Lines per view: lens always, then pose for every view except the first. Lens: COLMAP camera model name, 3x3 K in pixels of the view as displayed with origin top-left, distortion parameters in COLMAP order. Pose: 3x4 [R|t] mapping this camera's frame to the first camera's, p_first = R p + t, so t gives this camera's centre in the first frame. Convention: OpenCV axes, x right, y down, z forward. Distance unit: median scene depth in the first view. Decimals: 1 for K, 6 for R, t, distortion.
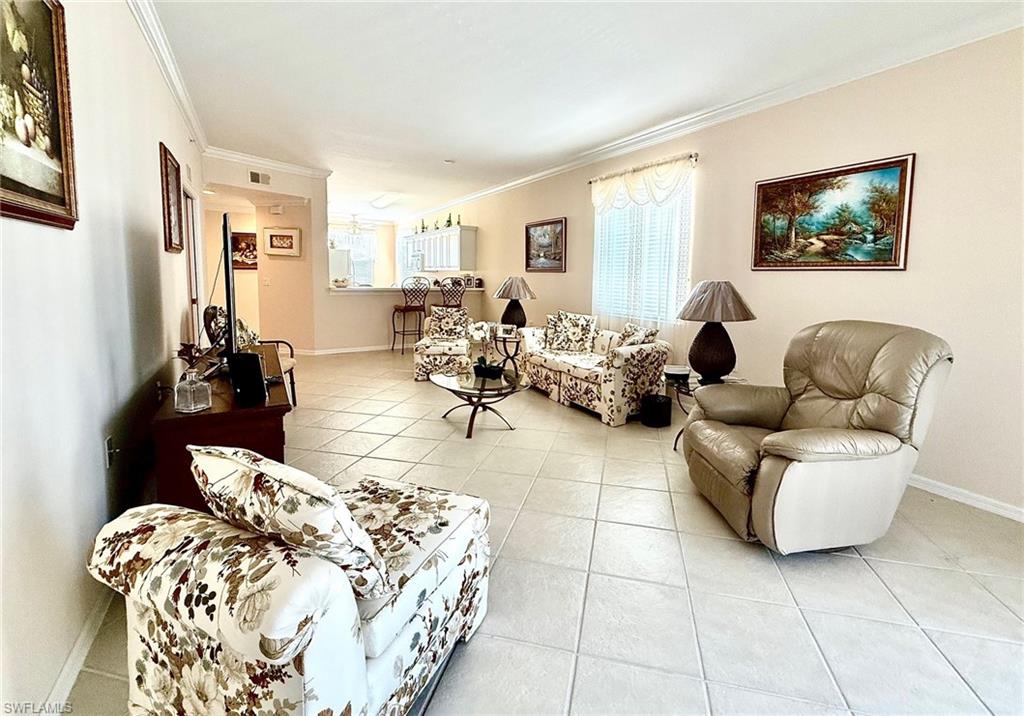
lens RADIAL K [[411.7, 0, 528.8], [0, 411.7, 305.9], [0, 0, 1]] dist [0.002665, 0.000097]
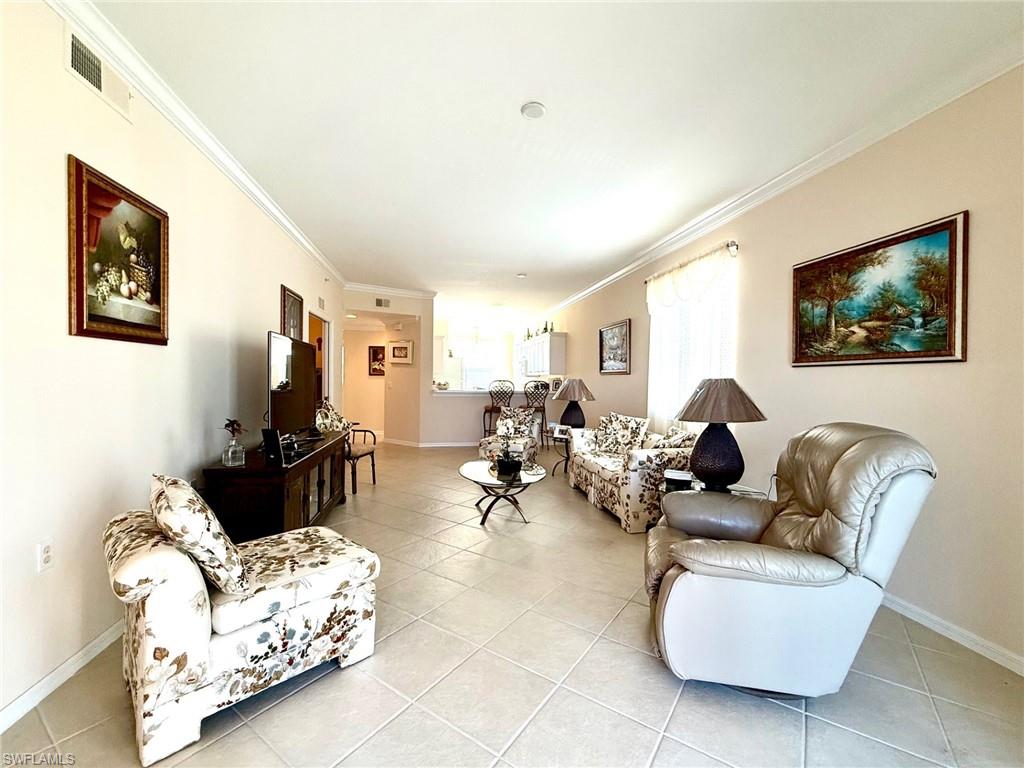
lens RADIAL K [[410.0, 0, 513.0], [0, 410.0, 381.1], [0, 0, 1]] dist [0.003622, 0.000005]
pose [[0.930051, -0.004985, -0.367396, 0.350827], [-0.022854, 0.997187, -0.071383, 0.019483], [0.366719, 0.074786, 0.927321, -0.003016]]
